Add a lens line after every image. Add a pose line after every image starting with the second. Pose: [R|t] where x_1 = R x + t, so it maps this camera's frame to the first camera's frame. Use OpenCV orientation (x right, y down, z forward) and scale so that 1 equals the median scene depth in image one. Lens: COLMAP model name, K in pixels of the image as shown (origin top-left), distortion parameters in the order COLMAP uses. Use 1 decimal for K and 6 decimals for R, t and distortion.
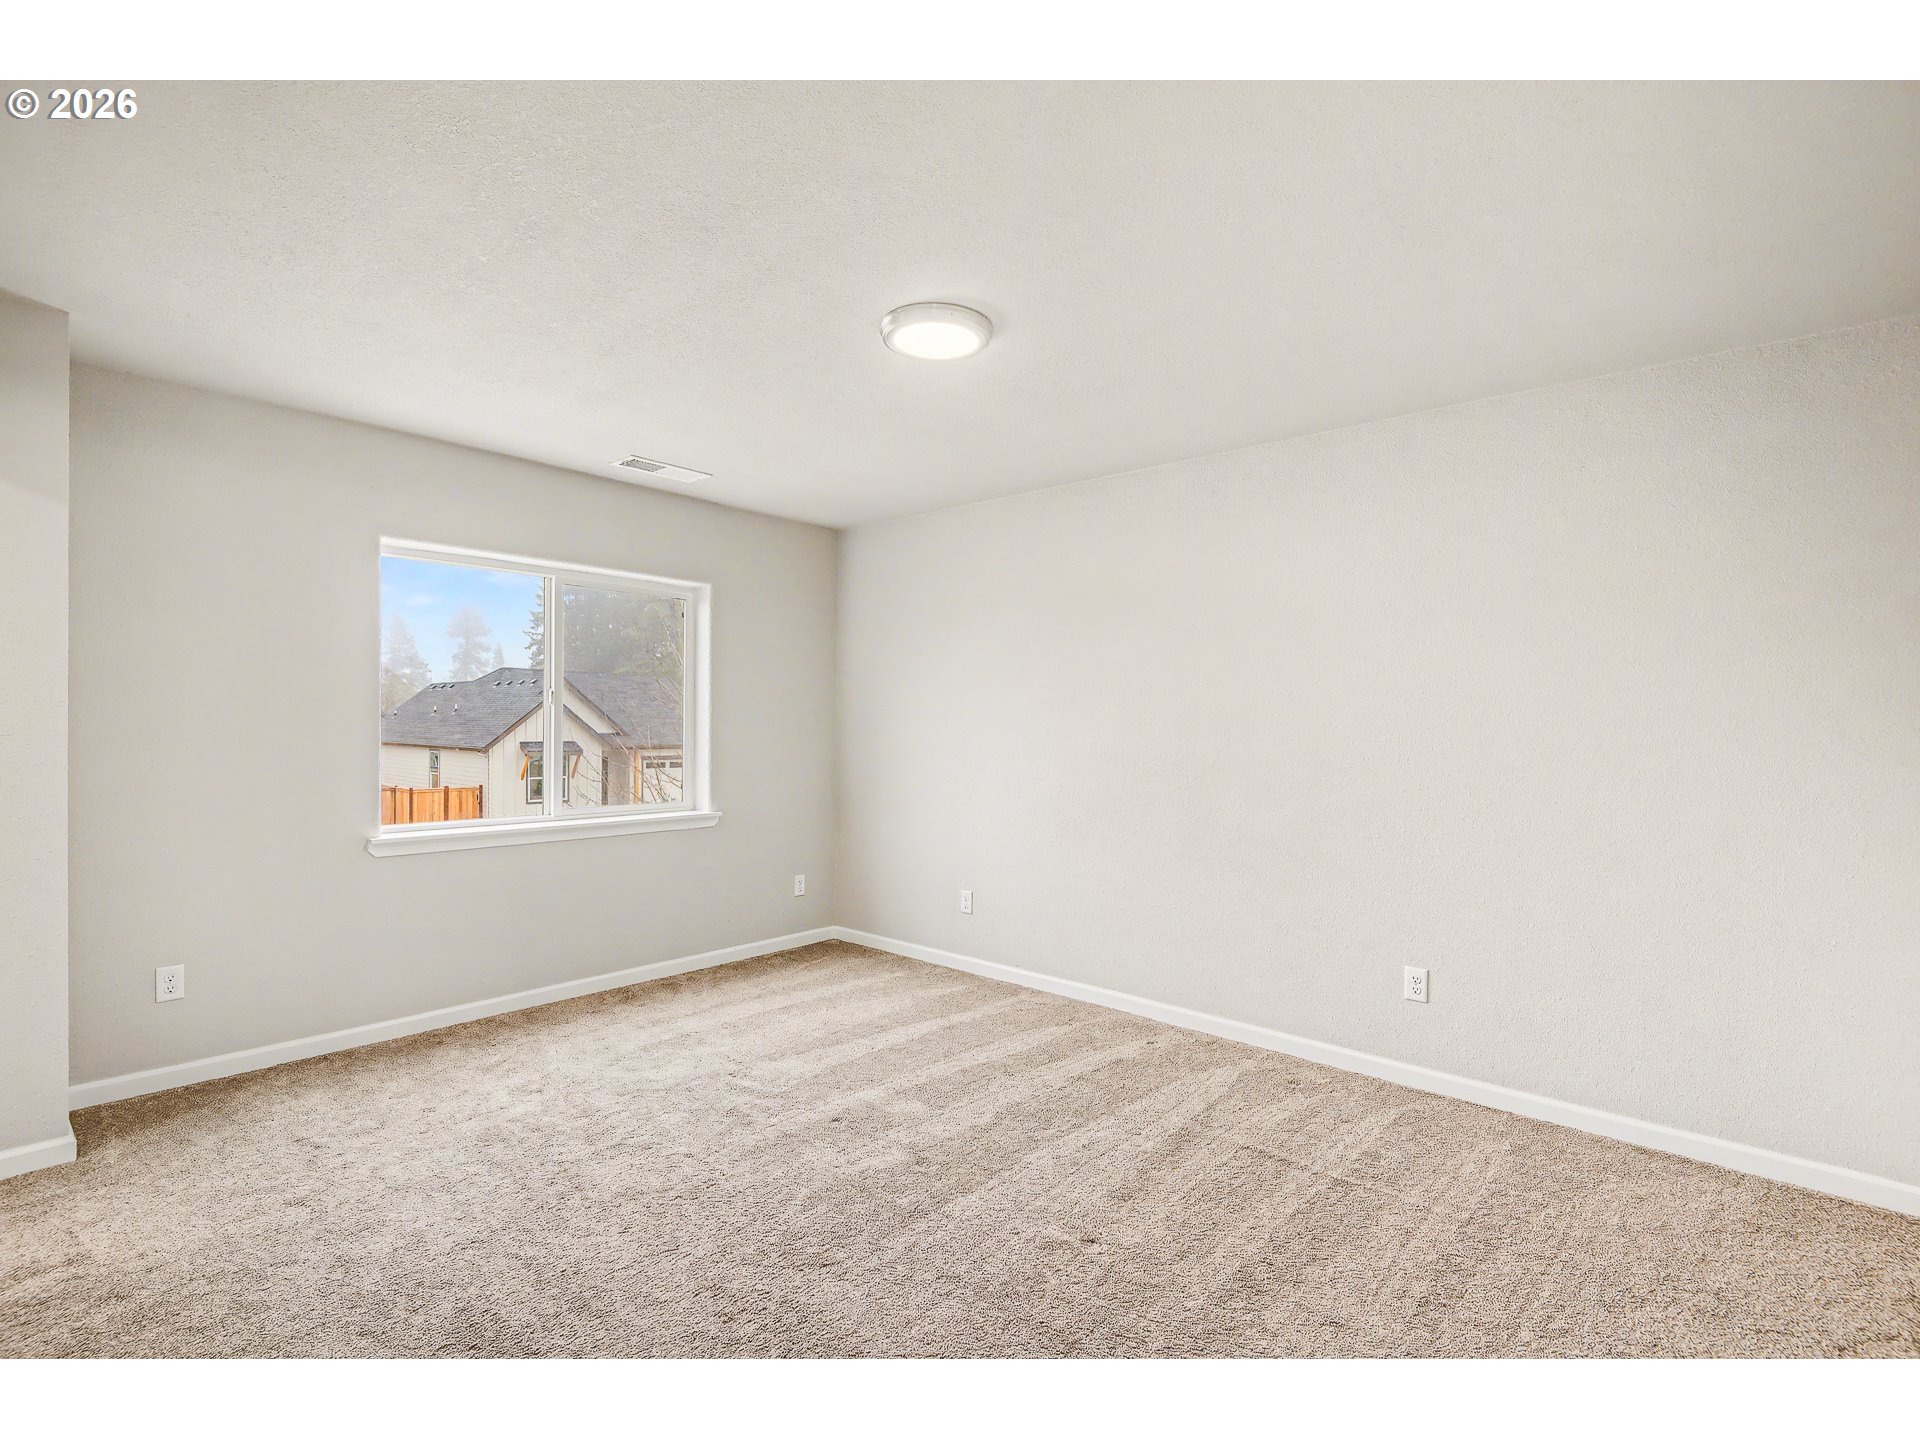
lens RADIAL K [[880.6, 0, 952.3], [0, 880.6, 719.4], [0, 0, 1]] dist [0.002362, -0.000713]
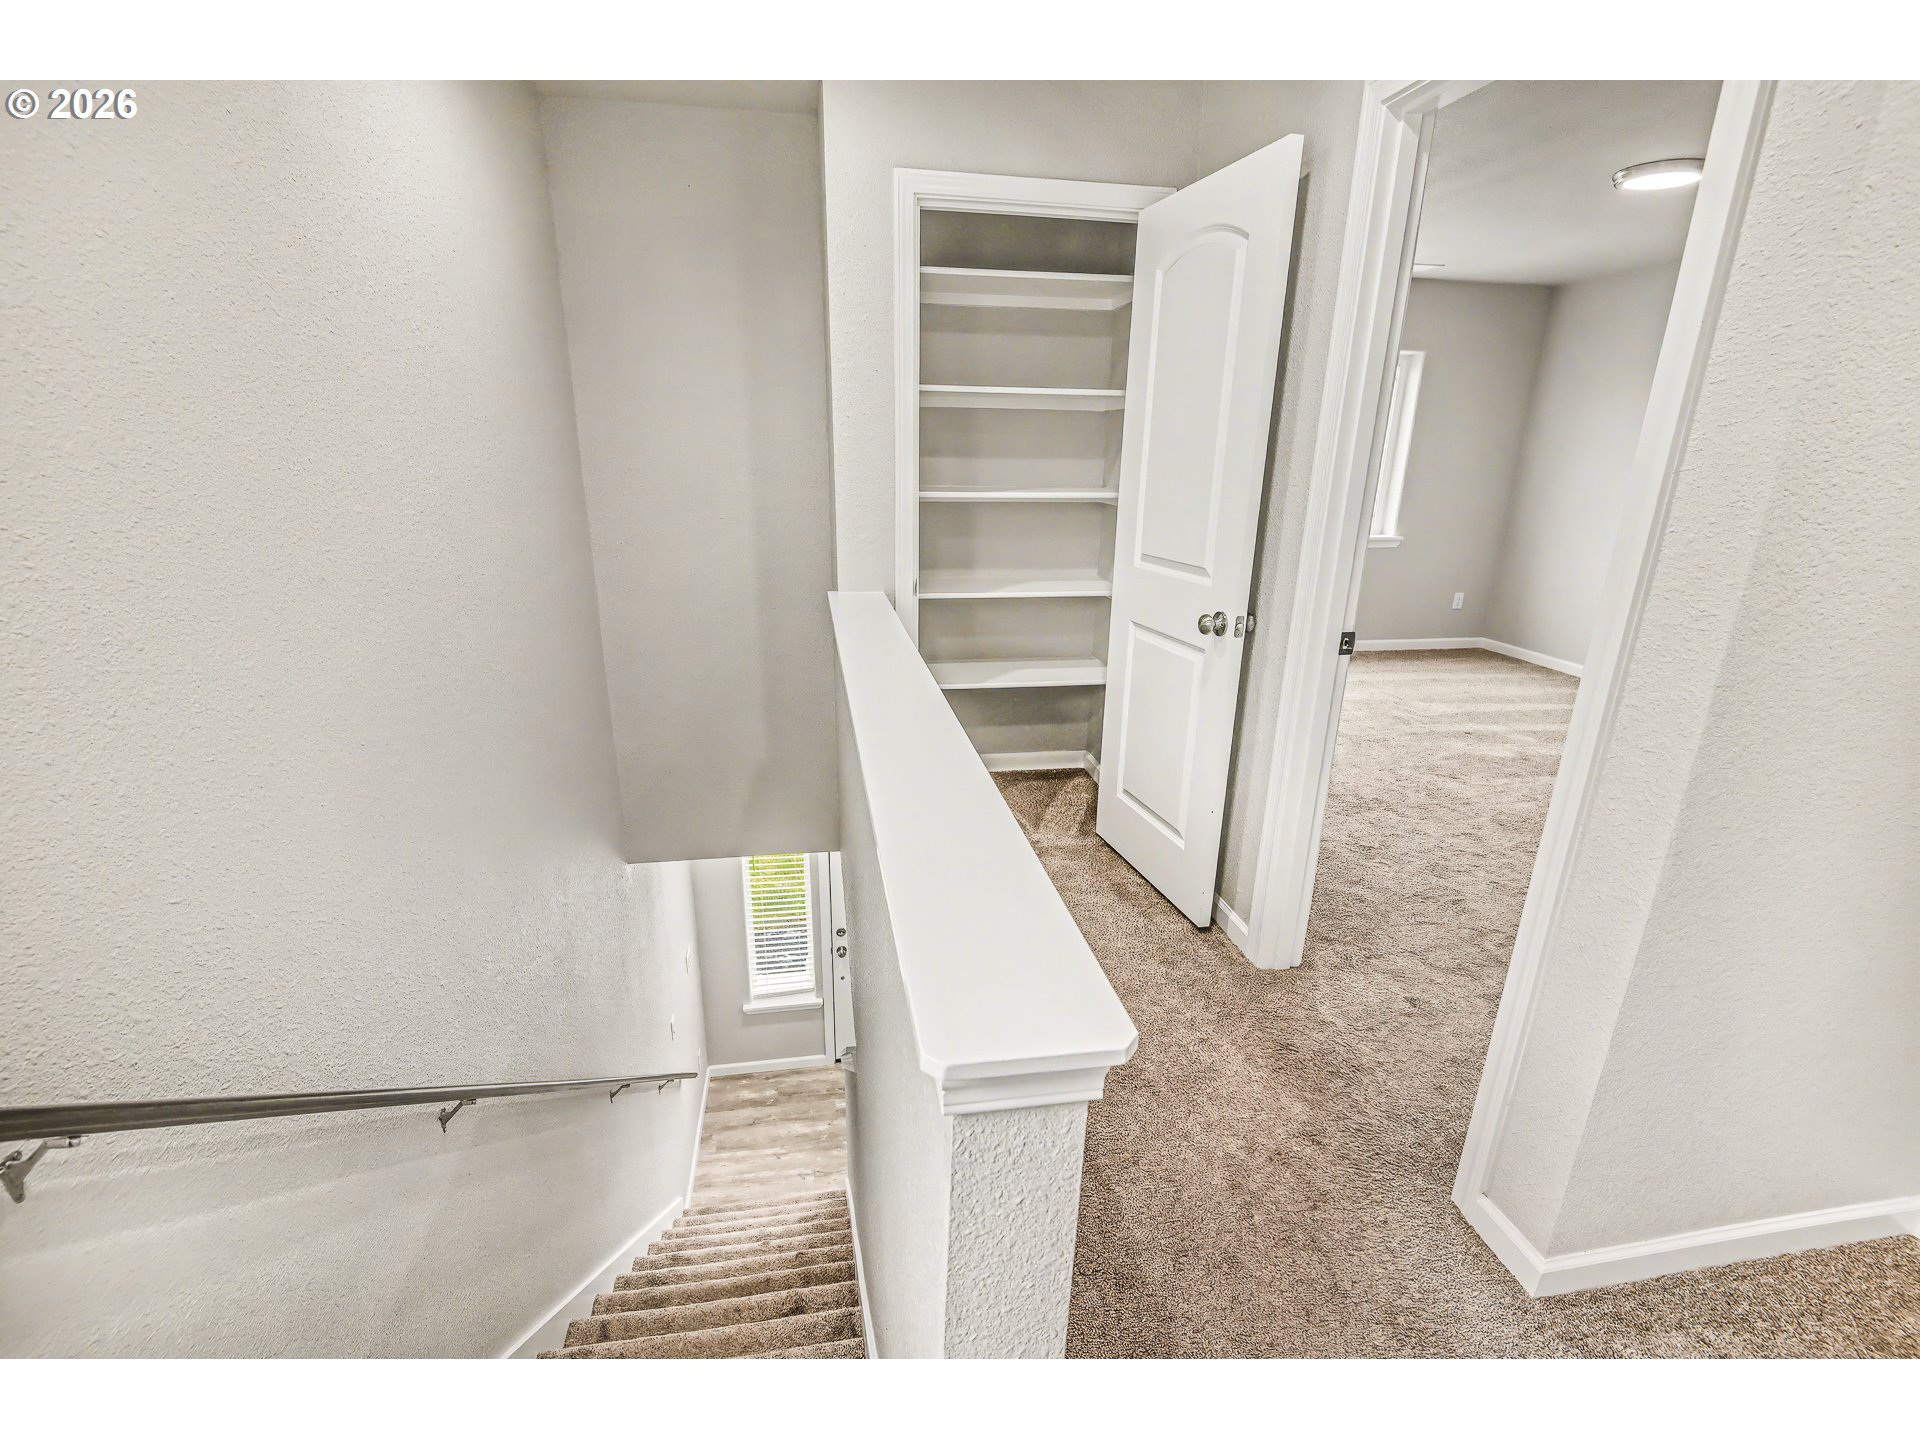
lens RADIAL K [[880.6, 0, 952.3], [0, 880.6, 719.4], [0, 0, 1]] dist [0.002362, -0.000713]
pose [[0.777669, 0.193959, -0.598006, 0.067655], [-0.010122, 0.954957, 0.296571, -0.022754], [0.628593, -0.224581, 0.744604, -0.571541]]
